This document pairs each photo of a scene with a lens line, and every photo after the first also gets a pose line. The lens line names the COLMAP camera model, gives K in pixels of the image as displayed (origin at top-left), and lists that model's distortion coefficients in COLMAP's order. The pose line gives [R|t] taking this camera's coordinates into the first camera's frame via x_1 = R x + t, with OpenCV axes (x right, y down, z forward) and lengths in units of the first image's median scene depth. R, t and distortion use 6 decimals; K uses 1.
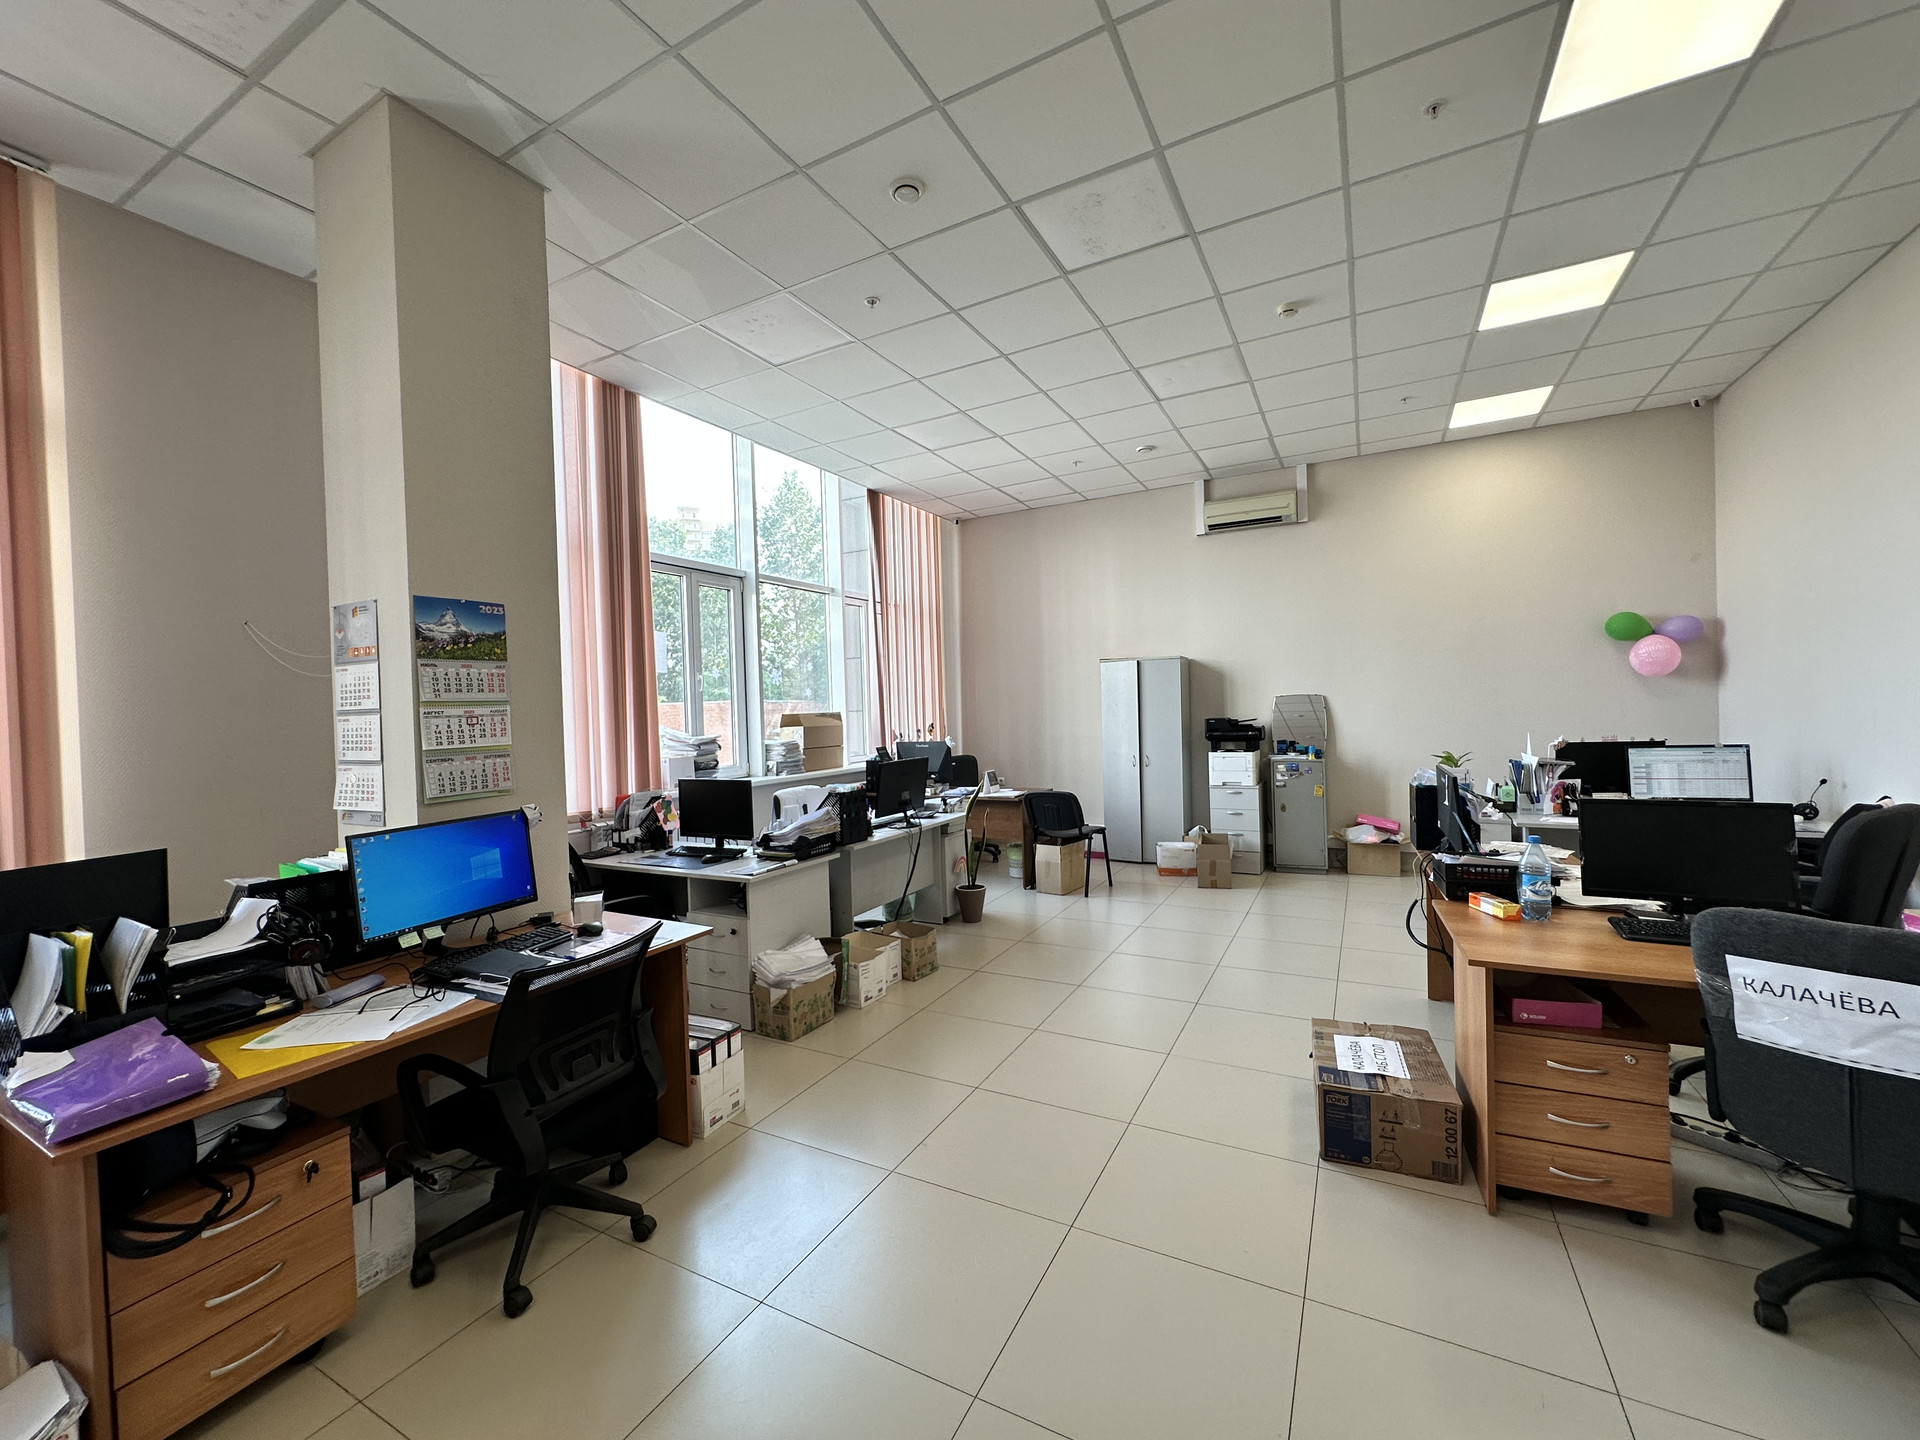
lens RADIAL K [[767.2, 0, 960.0], [0, 767.2, 720.0], [0, 0, 1]] dist [-0.000183, -0.000025]
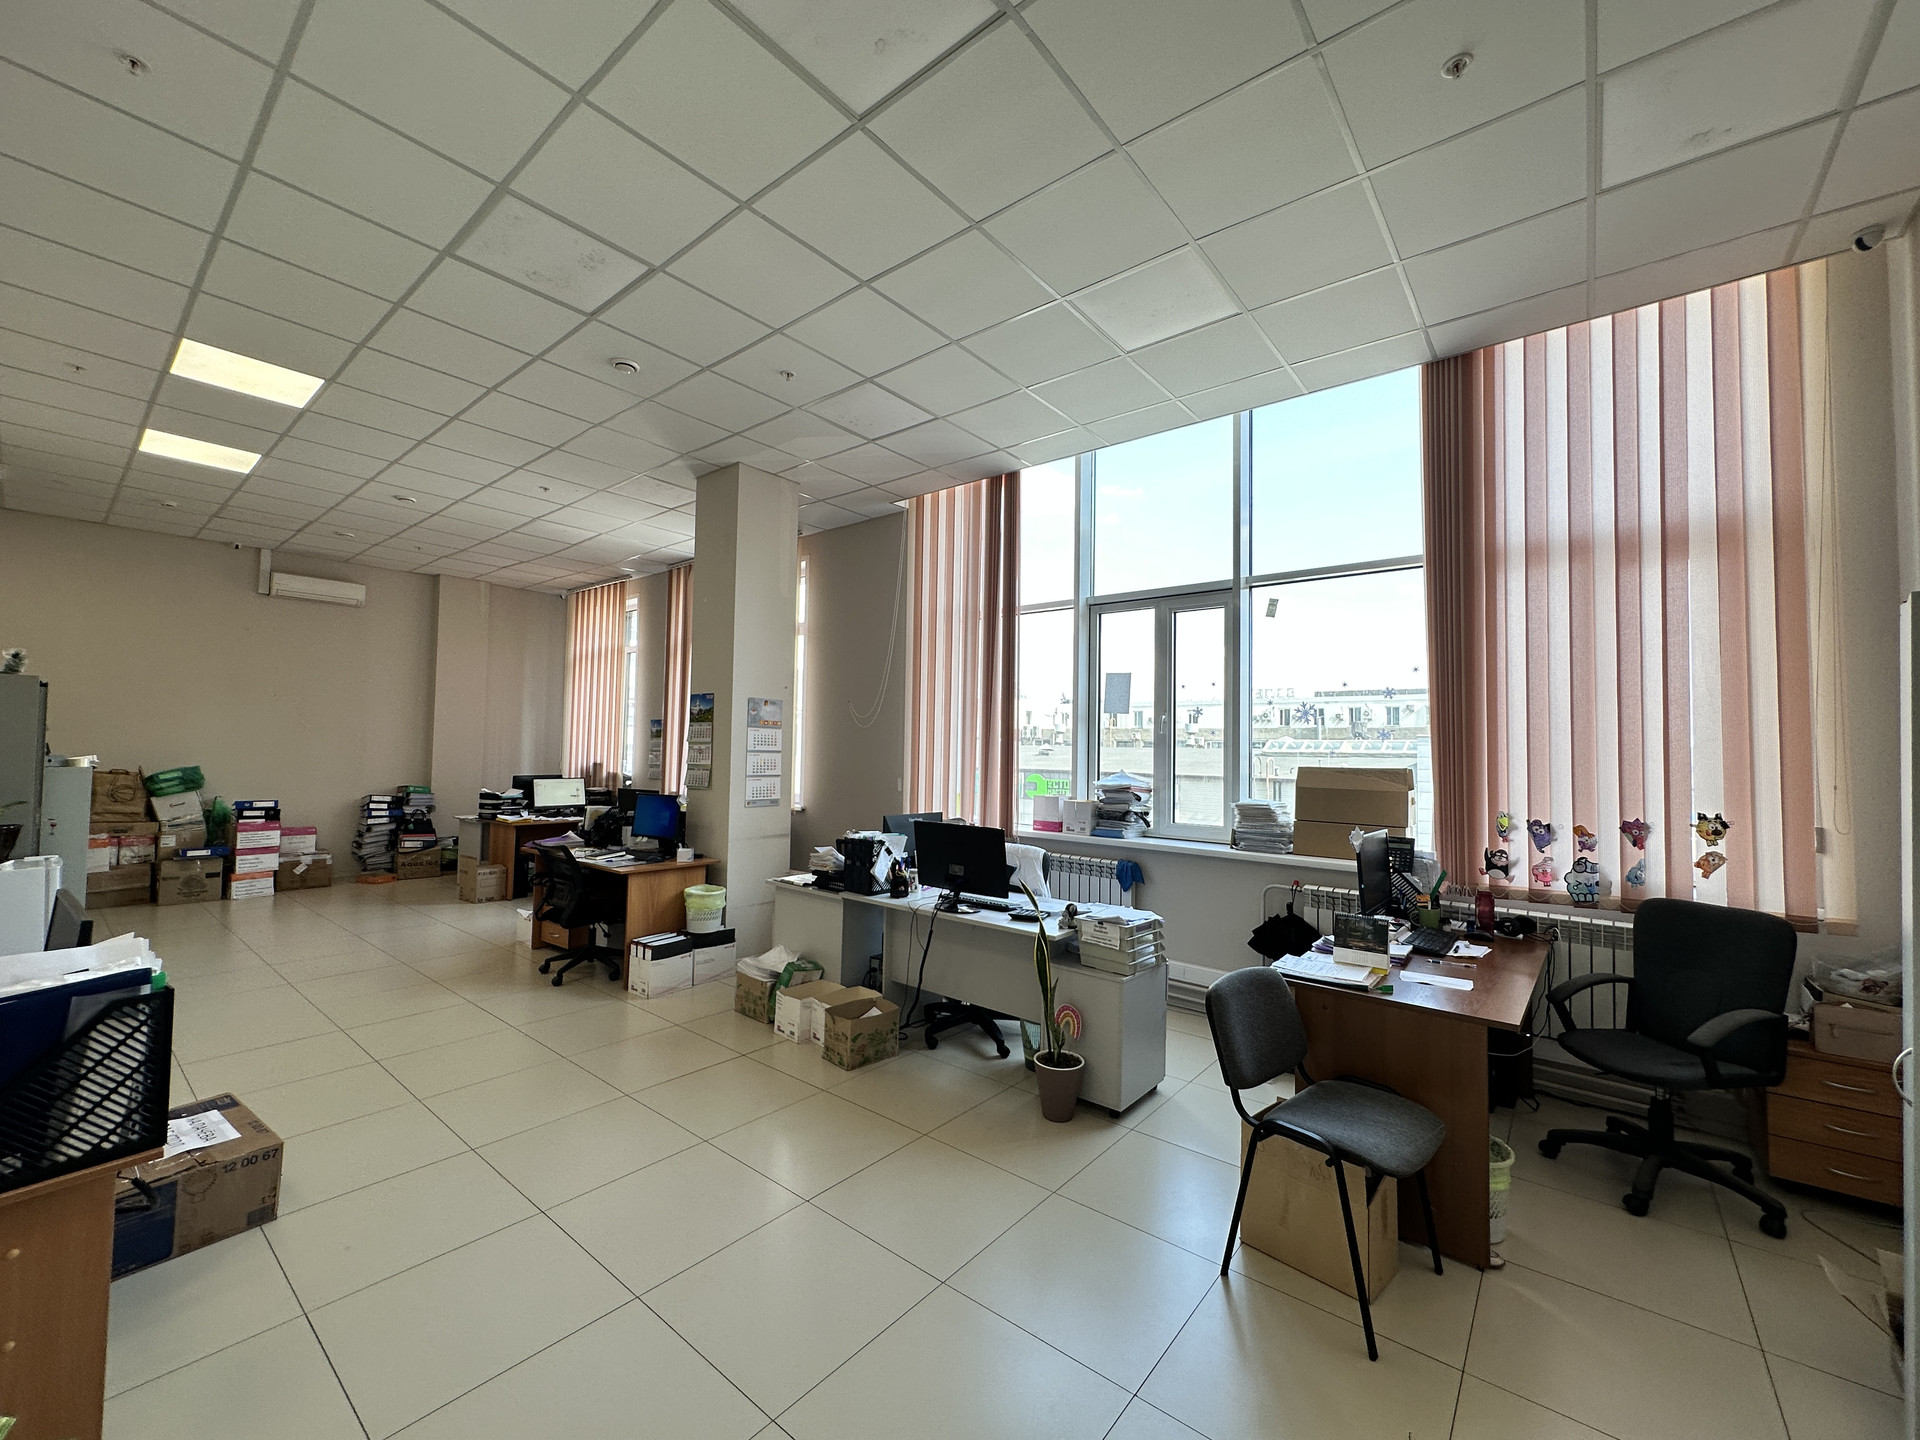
lens RADIAL K [[767.2, 0, 960.0], [0, 767.2, 720.0], [0, 0, 1]] dist [-0.000183, -0.000025]
pose [[-0.191836, -0.013076, -0.981340, 1.226803], [-0.029388, 0.999539, -0.007573, -0.086337], [0.980987, 0.027387, -0.192132, 2.017965]]
